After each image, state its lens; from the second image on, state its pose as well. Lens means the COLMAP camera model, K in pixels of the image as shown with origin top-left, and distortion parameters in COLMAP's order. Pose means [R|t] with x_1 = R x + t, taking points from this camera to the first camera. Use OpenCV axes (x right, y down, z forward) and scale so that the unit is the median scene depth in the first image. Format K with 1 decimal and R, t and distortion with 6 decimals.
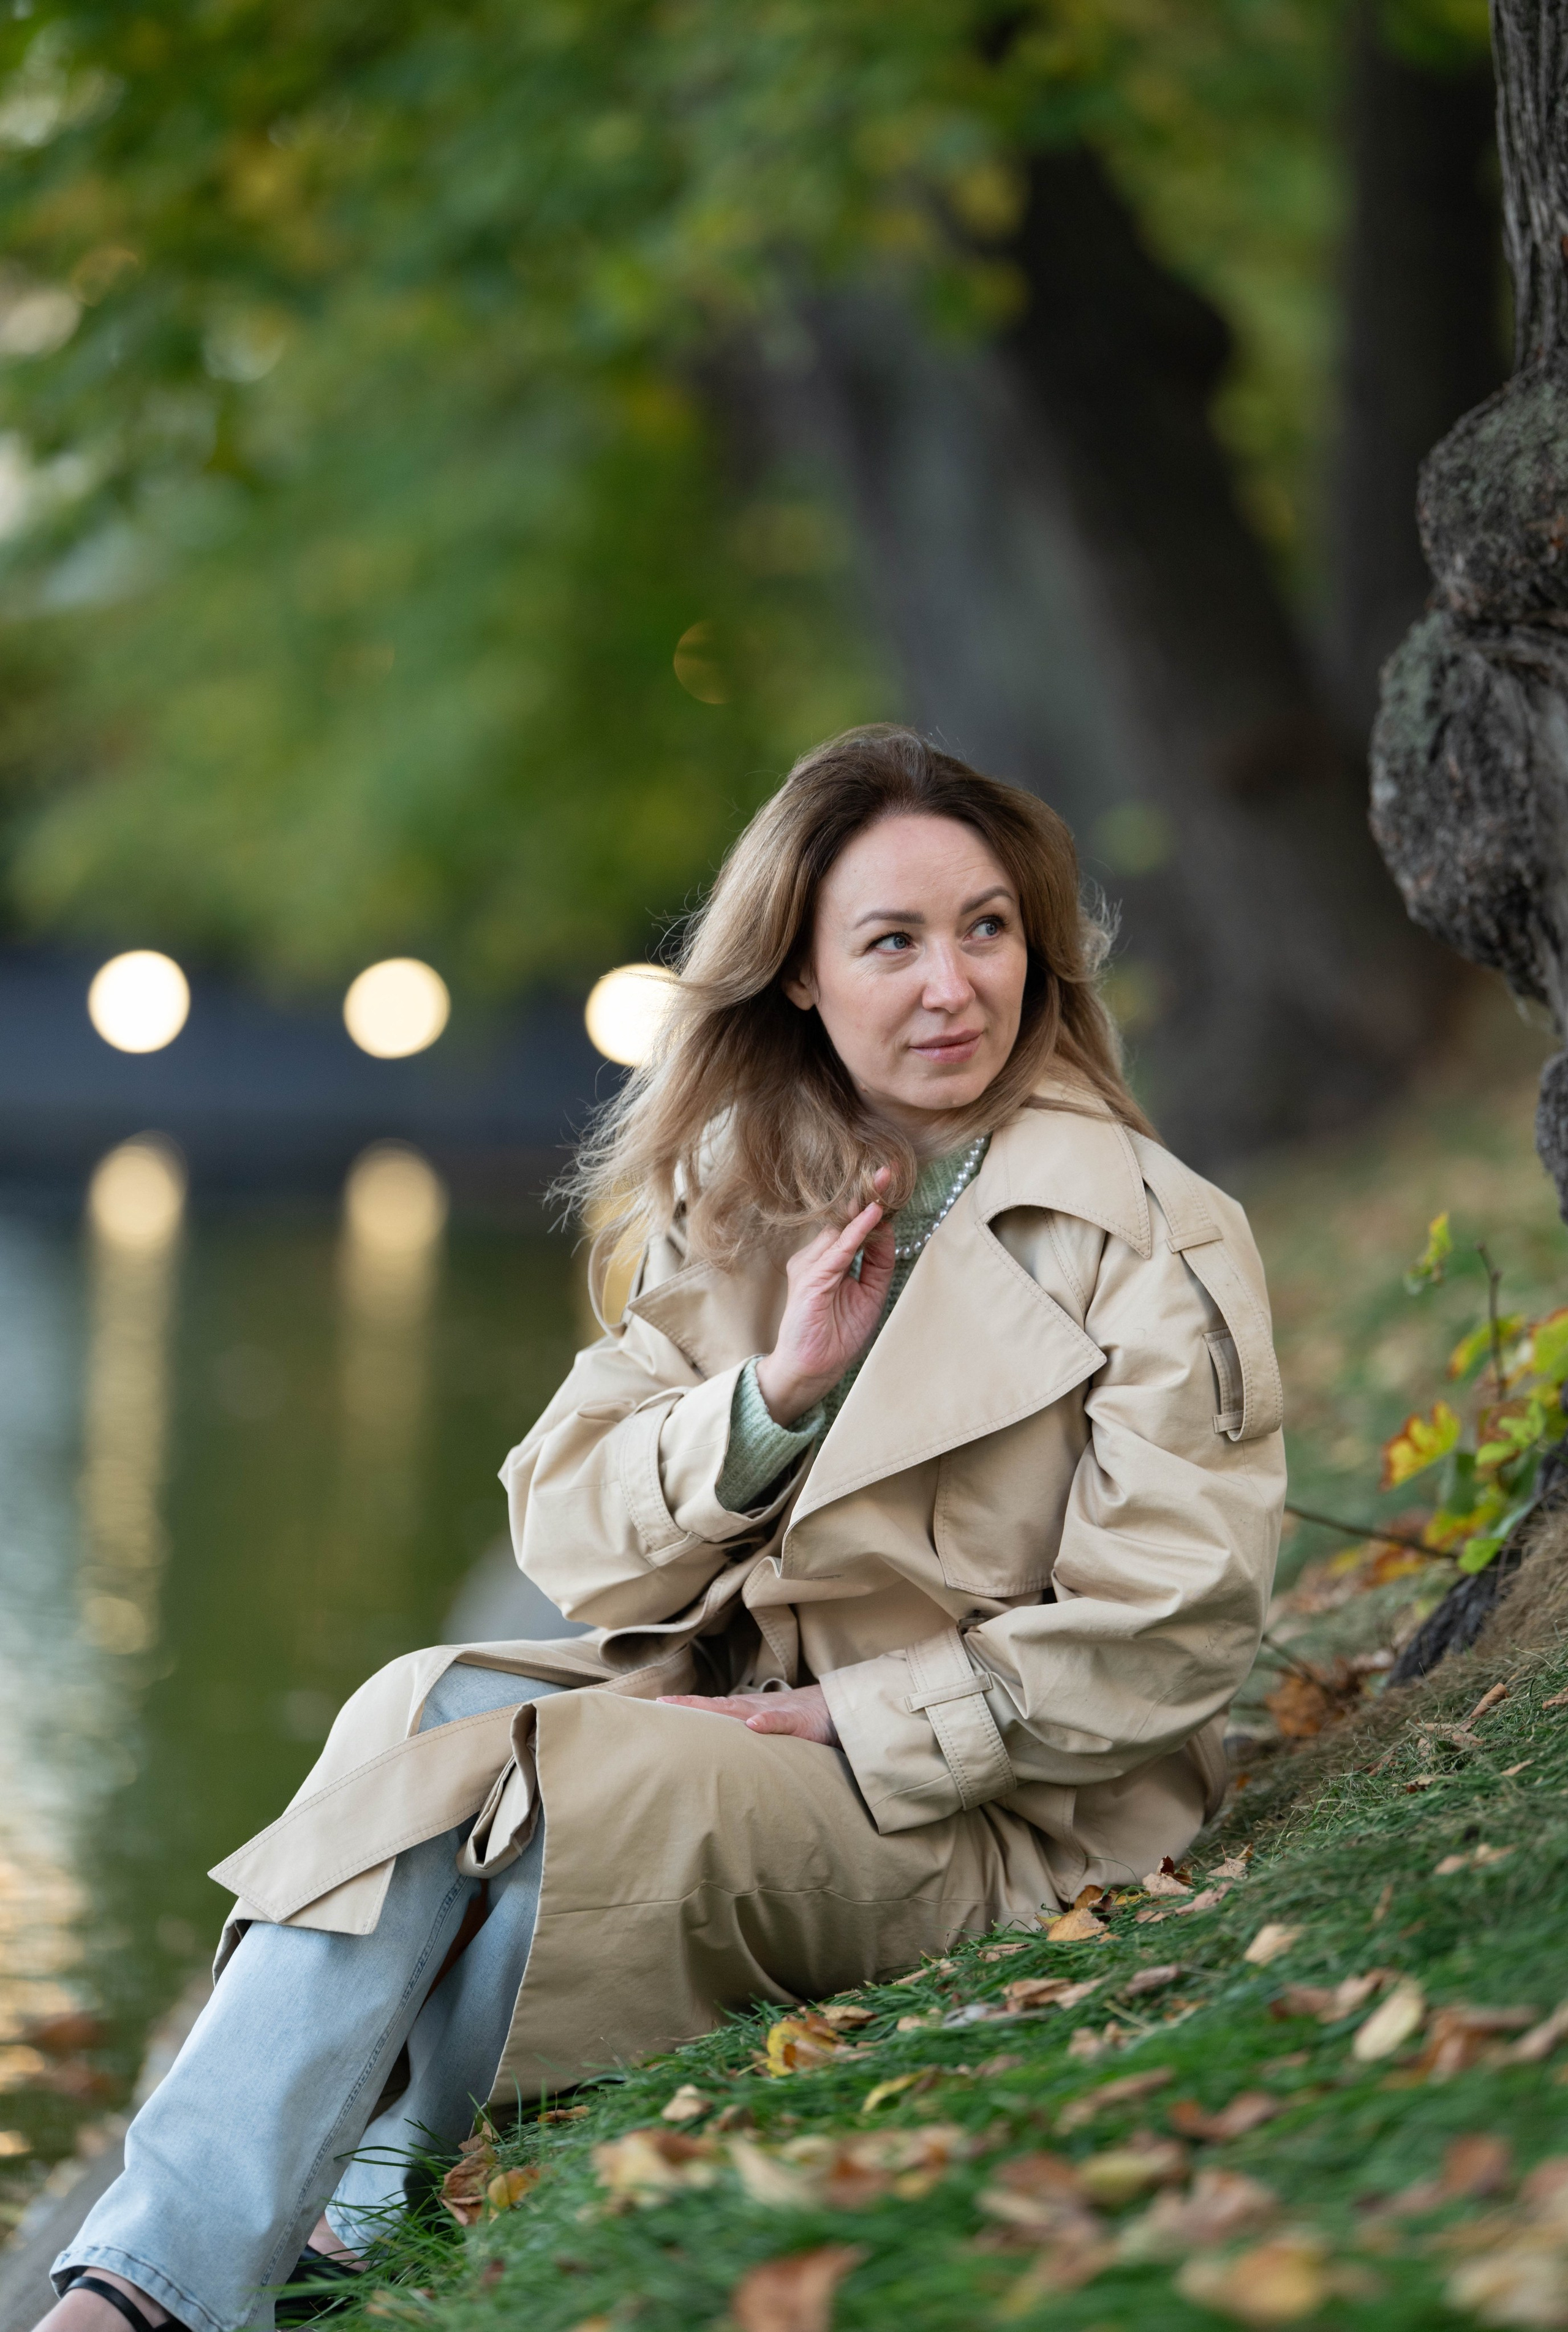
lens RADIAL K [[9118.4, 0, 784.0], [0, 9118.4, 1166.0], [0, 0, 1]] dist [-0.105709, 7.099270]
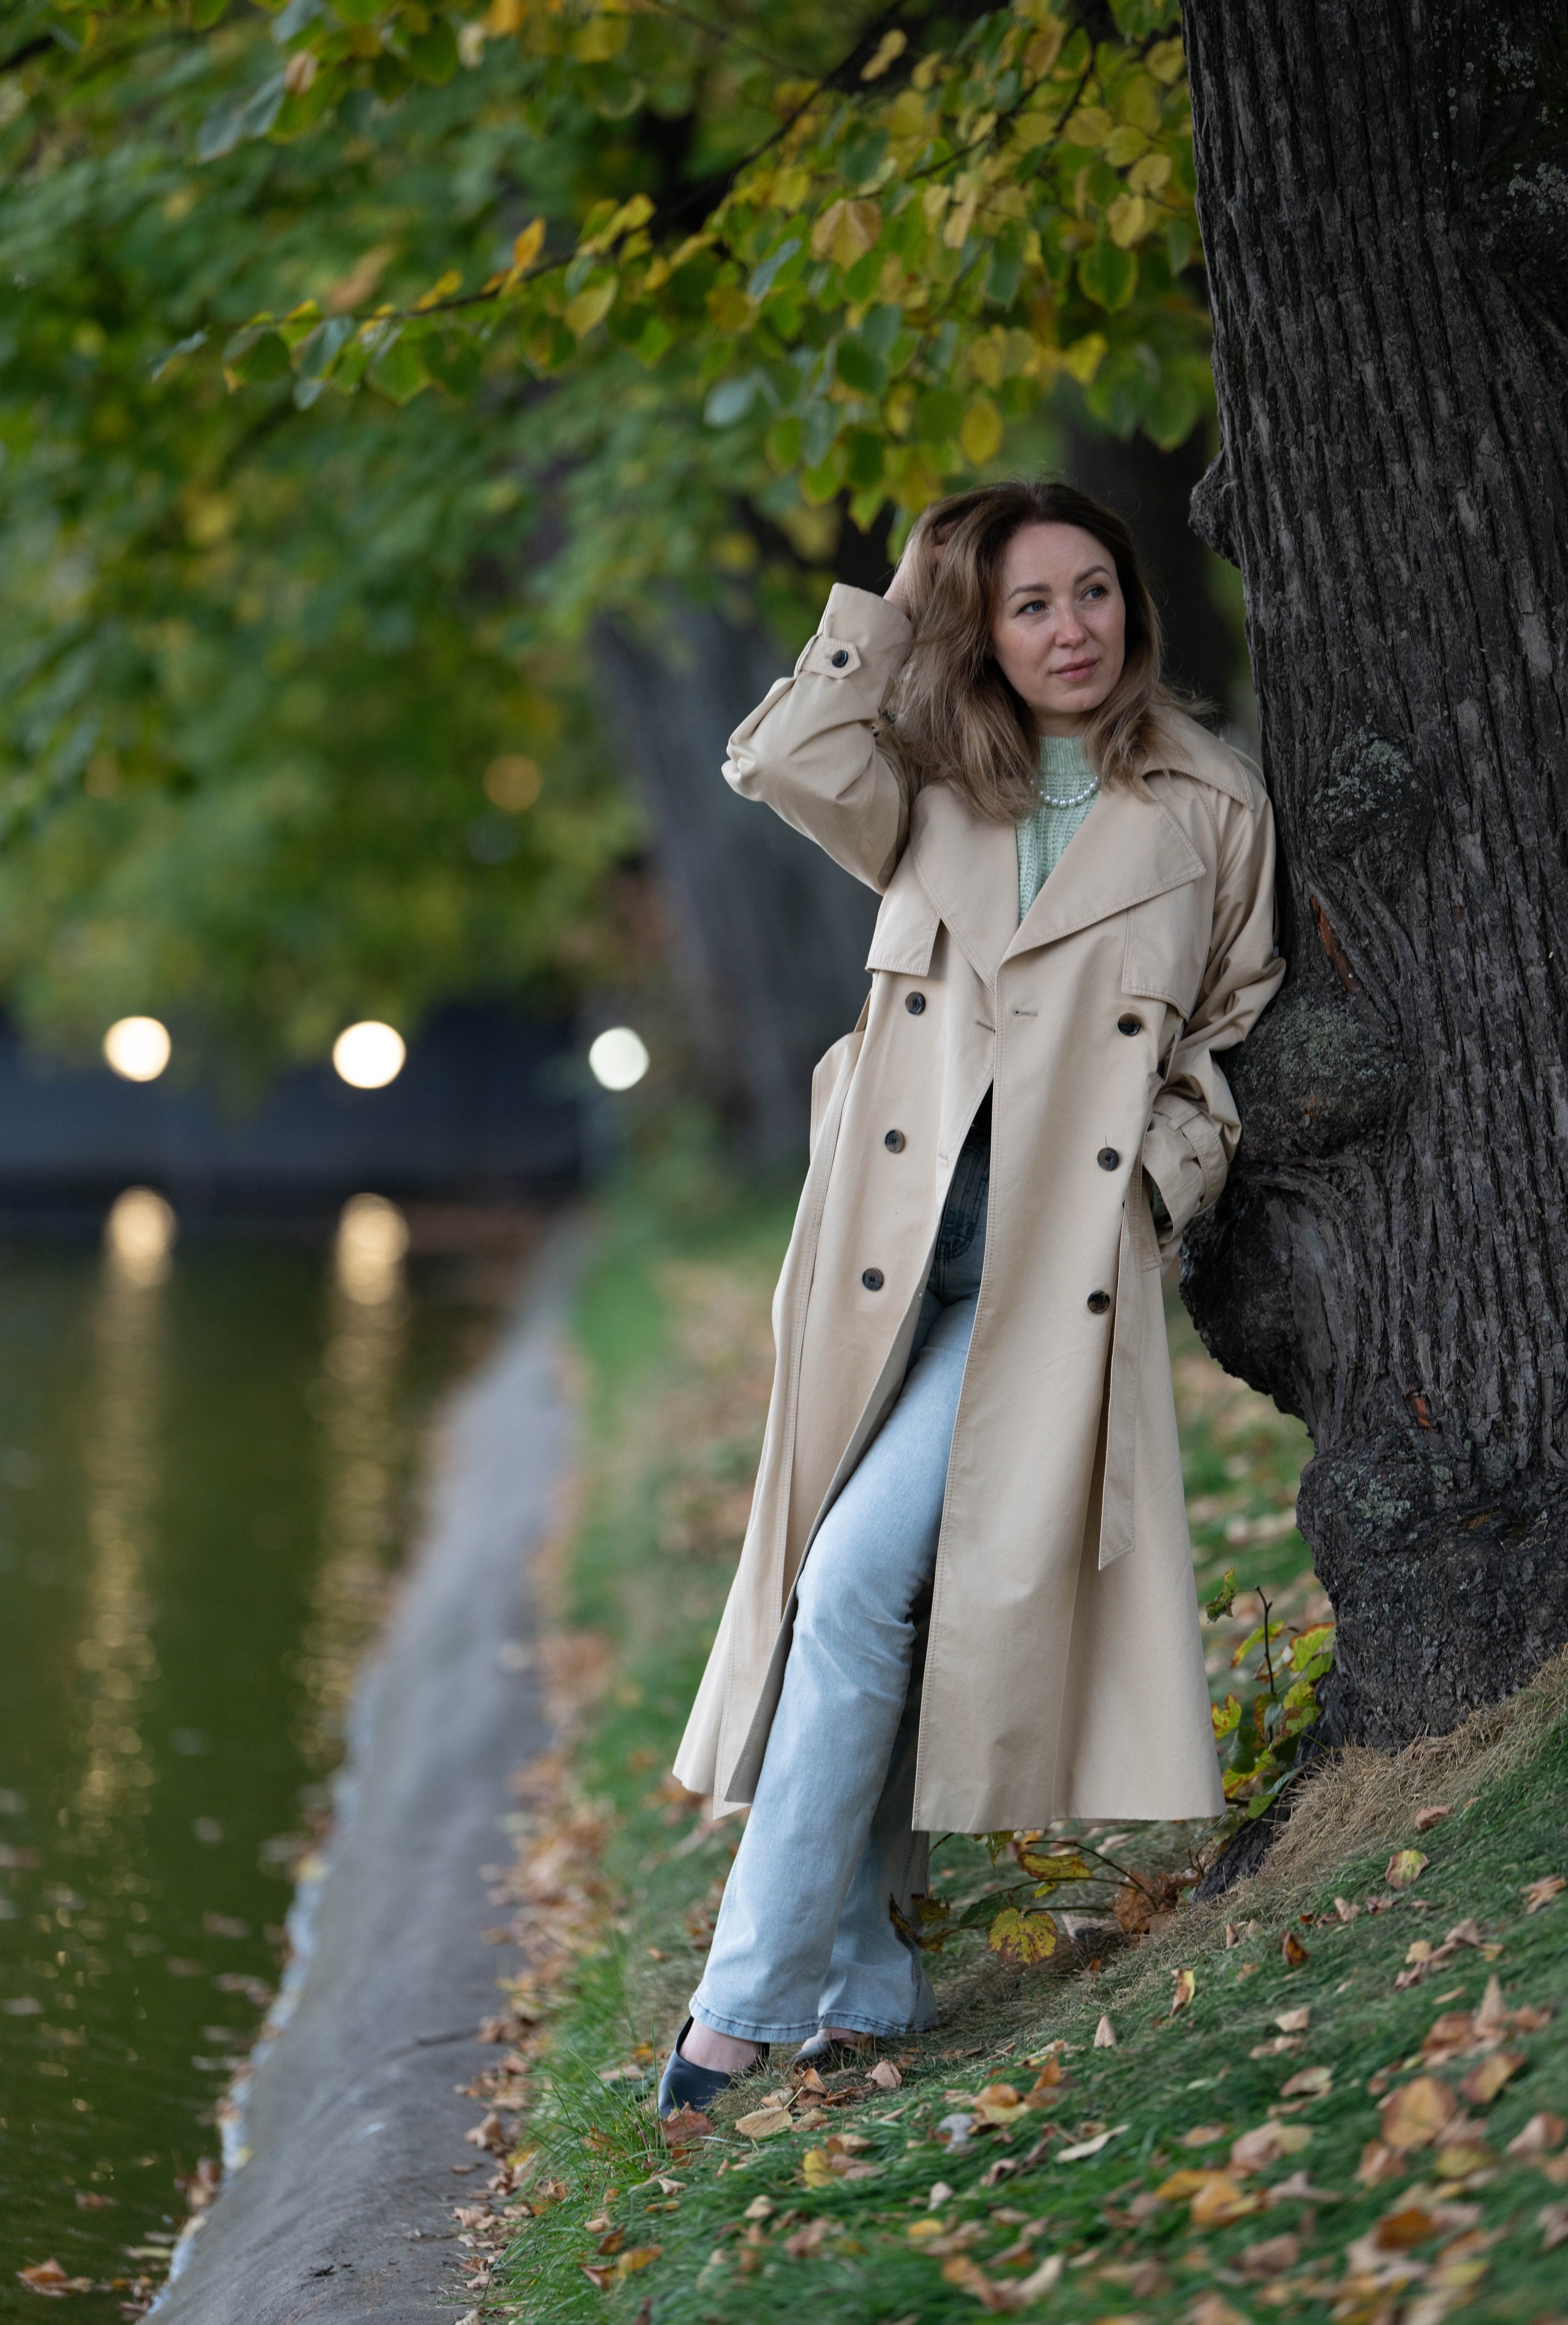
lens RADIAL K [[9090.3, 0, 784.0], [0, 9090.3, 1162.5], [0, 0, 1]] dist [-0.105709, 7.099270]
pose [[0.999322, -0.005774, 0.036356, -0.051266], [0.005645, 0.999977, 0.003660, -0.065557], [-0.036377, -0.003452, 0.999332, -0.440976]]
